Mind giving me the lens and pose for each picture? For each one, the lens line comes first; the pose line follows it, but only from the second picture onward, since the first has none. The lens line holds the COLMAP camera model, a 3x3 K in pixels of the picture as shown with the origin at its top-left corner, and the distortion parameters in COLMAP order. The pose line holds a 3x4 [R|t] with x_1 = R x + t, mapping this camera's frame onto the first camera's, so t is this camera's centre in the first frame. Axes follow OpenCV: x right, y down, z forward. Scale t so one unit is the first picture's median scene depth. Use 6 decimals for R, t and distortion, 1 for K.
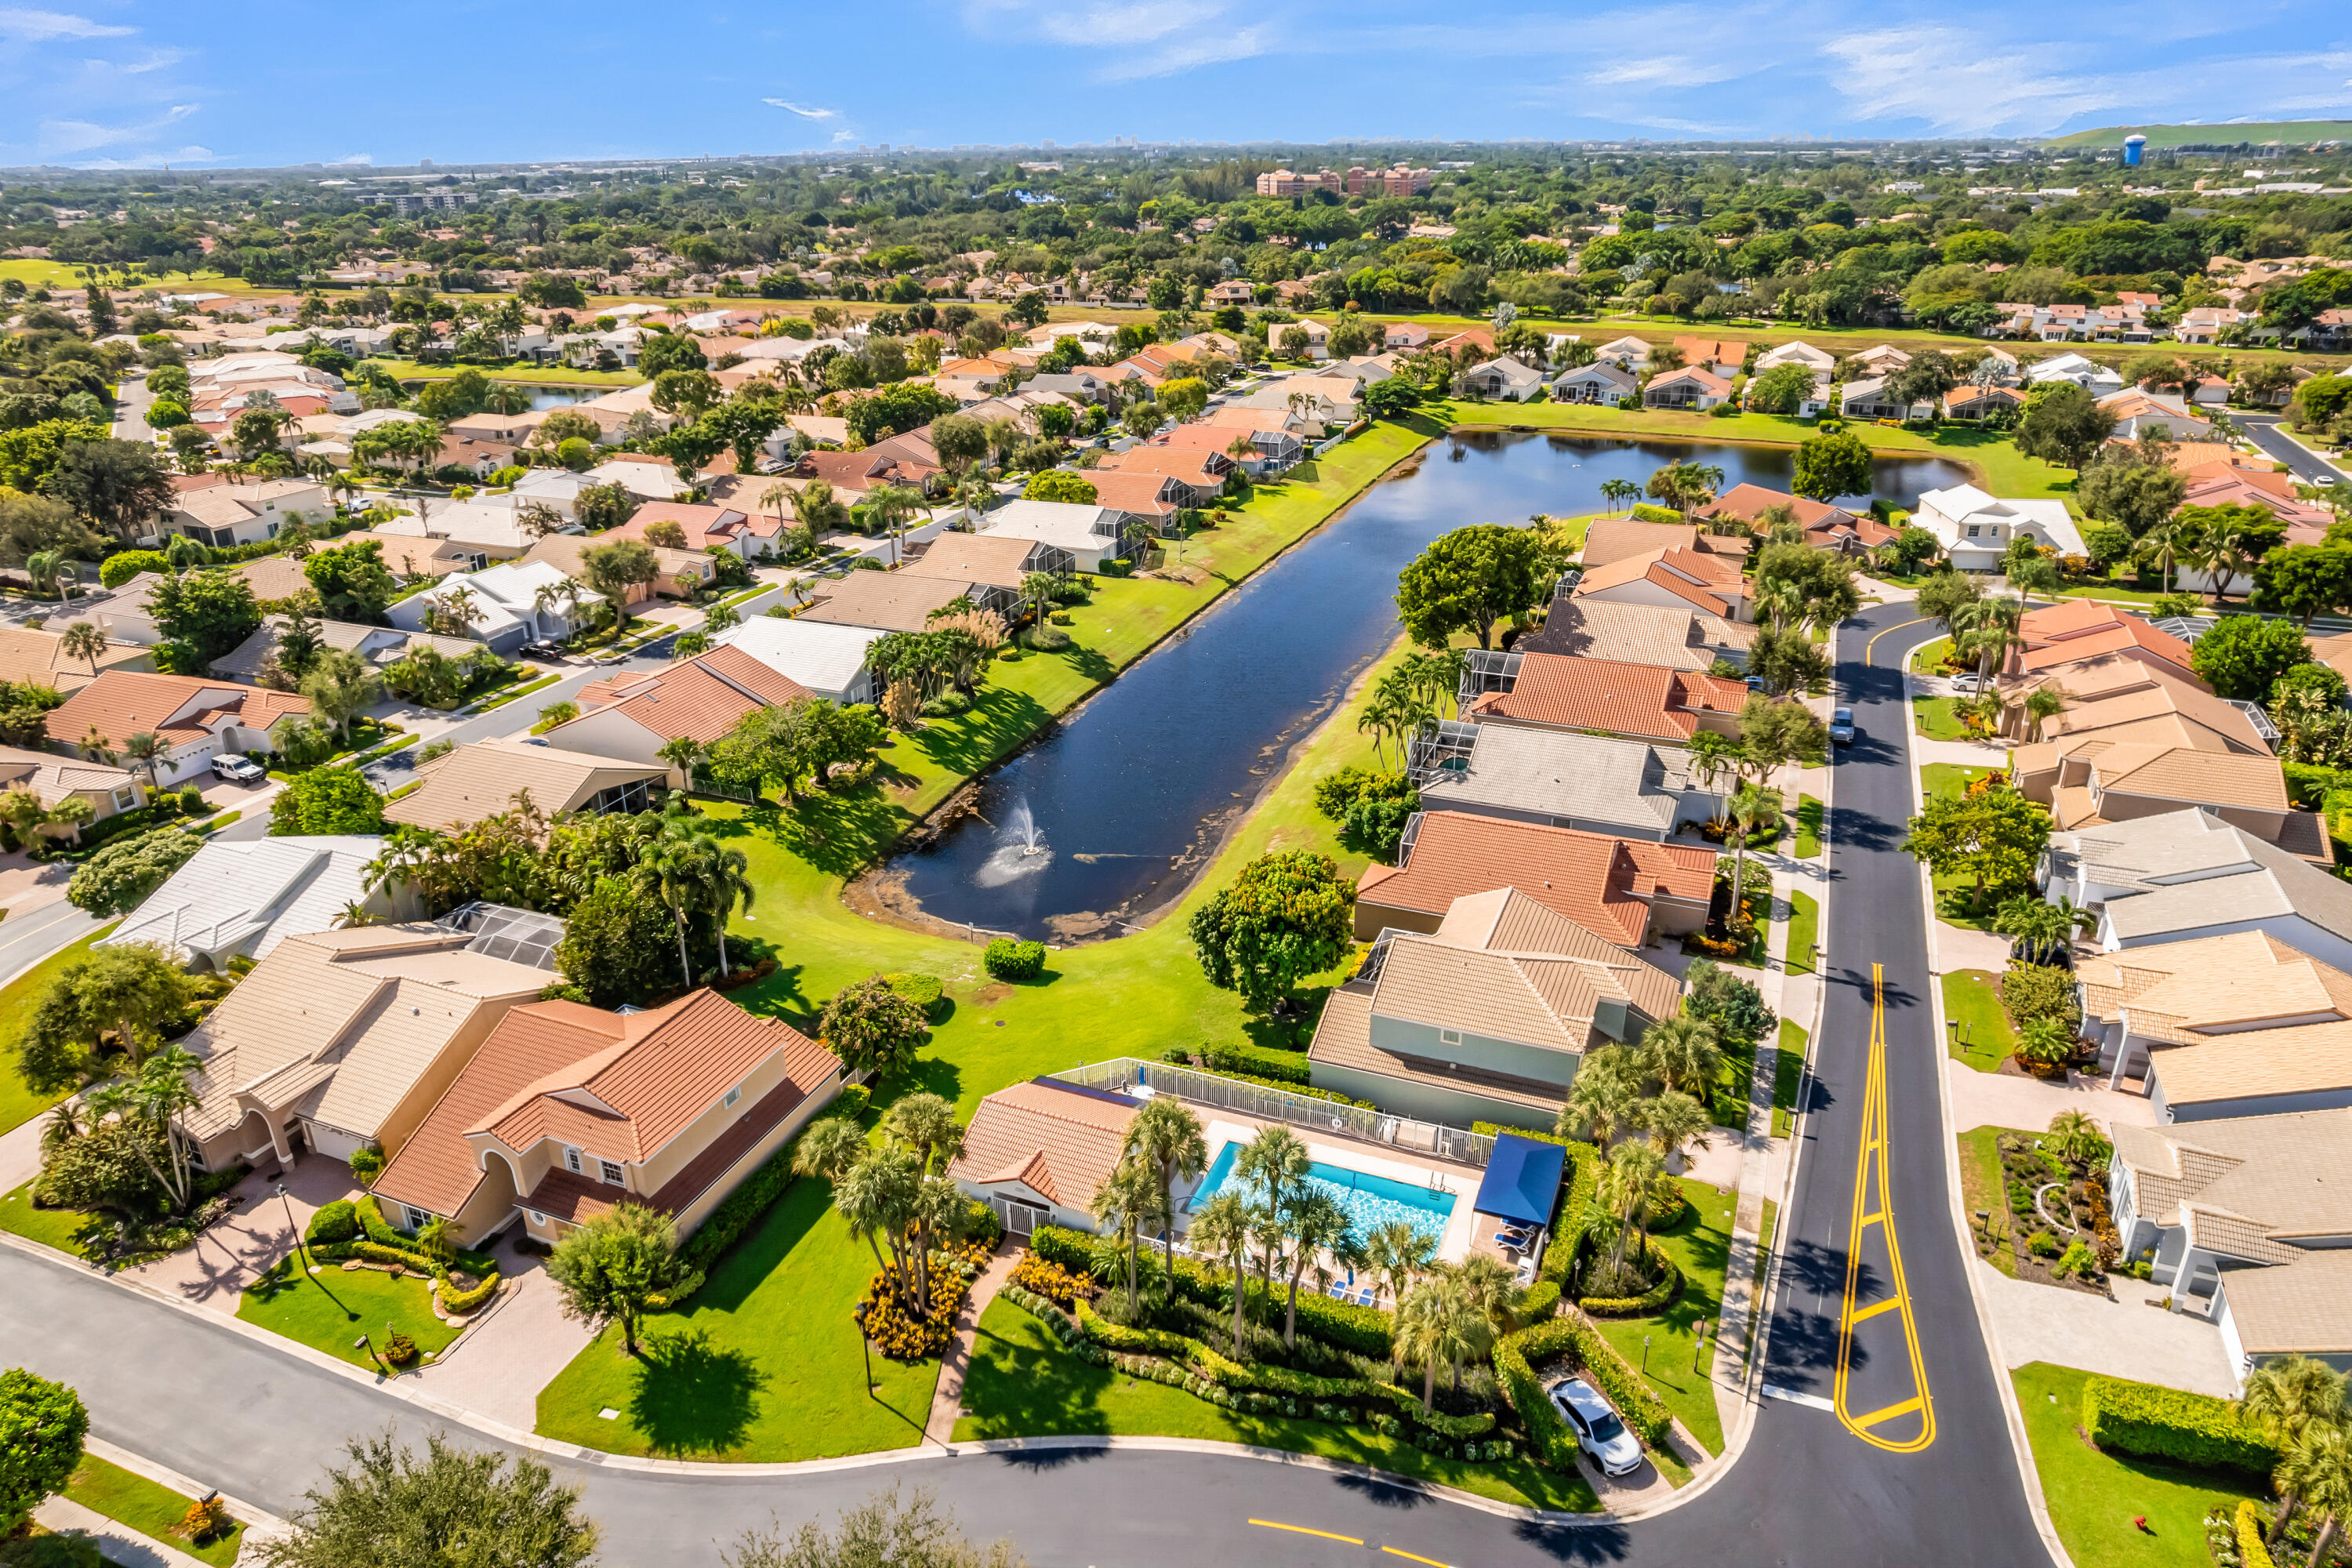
lens RADIAL K [[1511.8, 0, 1169.7], [0, 1511.8, 815.2], [0, 0, 1]] dist [-0.036088, 0.003245]
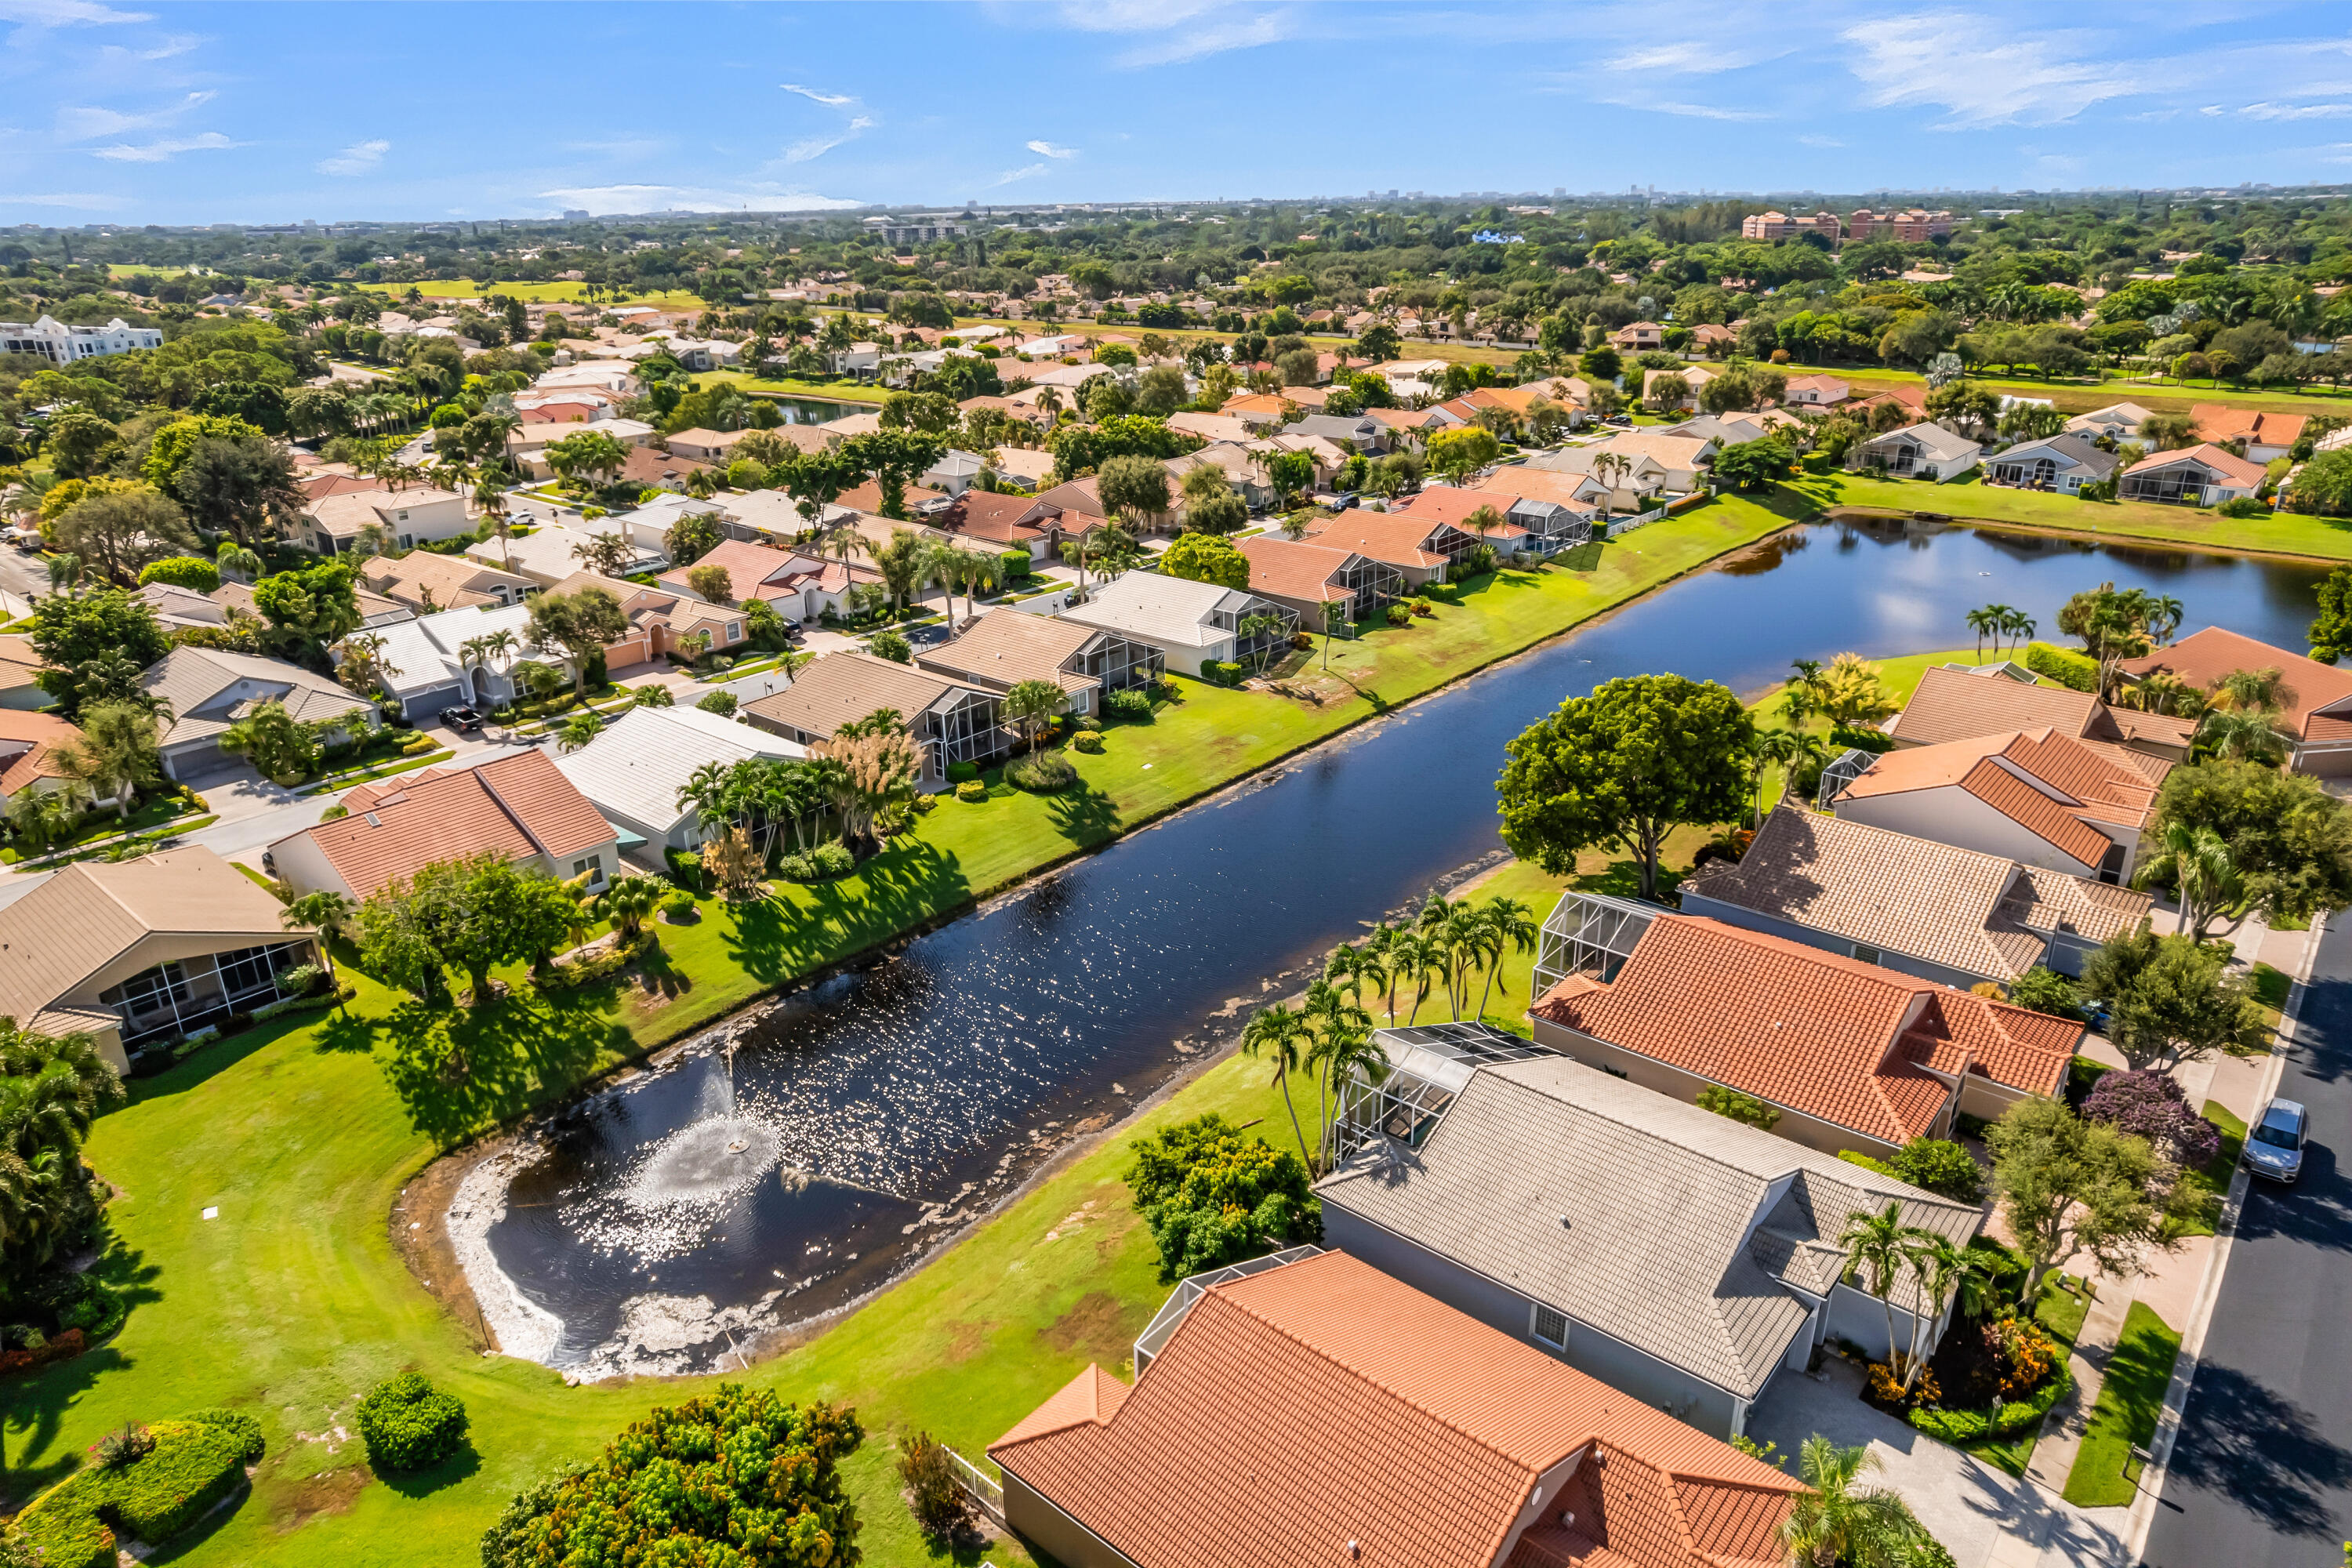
lens RADIAL K [[1528.8, 0, 1176.0], [0, 1528.8, 784.0], [0, 0, 1]] dist [-0.072652, 0.075291]
pose [[0.951687, 0.111892, -0.285957, 0.114887], [-0.125646, 0.991617, -0.030151, -0.060538], [0.280186, 0.064624, 0.957768, 0.203936]]
